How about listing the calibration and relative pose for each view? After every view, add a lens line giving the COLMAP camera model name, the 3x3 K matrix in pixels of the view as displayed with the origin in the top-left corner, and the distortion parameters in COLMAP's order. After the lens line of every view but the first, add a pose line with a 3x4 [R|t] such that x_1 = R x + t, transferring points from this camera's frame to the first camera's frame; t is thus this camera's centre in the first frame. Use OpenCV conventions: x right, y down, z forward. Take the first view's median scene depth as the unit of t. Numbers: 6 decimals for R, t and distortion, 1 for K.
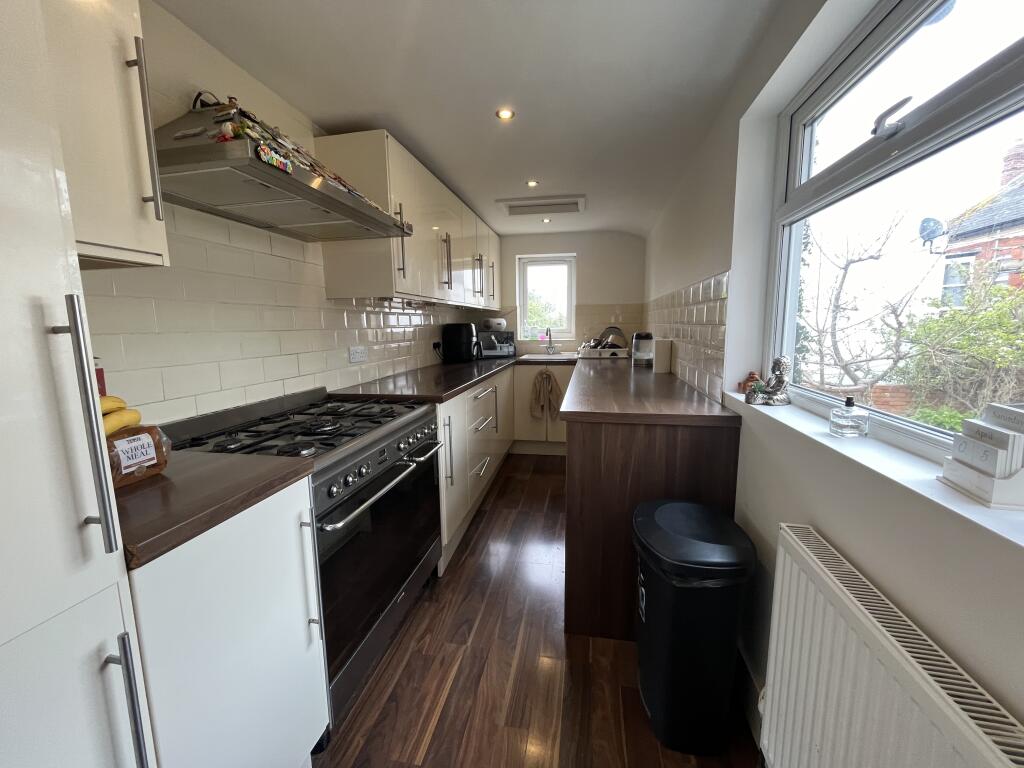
lens RADIAL K [[414.4, 0, 512.0], [0, 414.4, 384.0], [0, 0, 1]] dist [-0.000891, -0.000138]
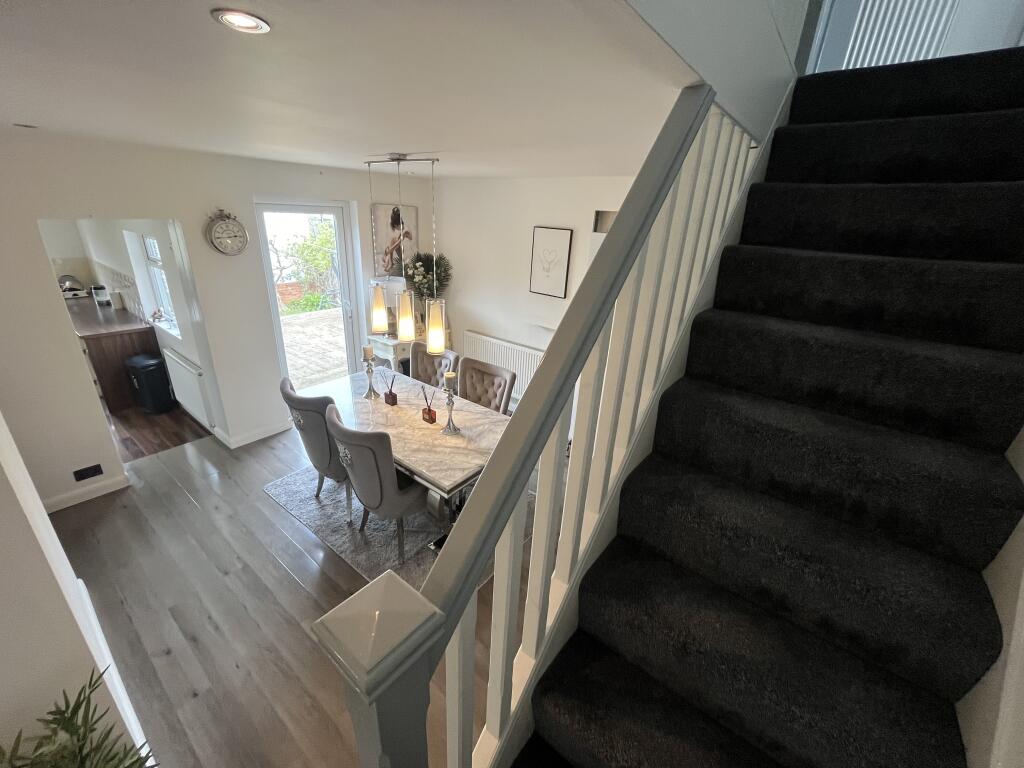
lens RADIAL K [[414.4, 0, 512.0], [0, 414.4, 384.0], [0, 0, 1]] dist [-0.000891, -0.000138]
pose [[0.459488, -0.305419, 0.834020, -0.576256], [0.072820, 0.948810, 0.307337, -0.163350], [-0.885194, -0.080485, 0.458208, -1.720645]]
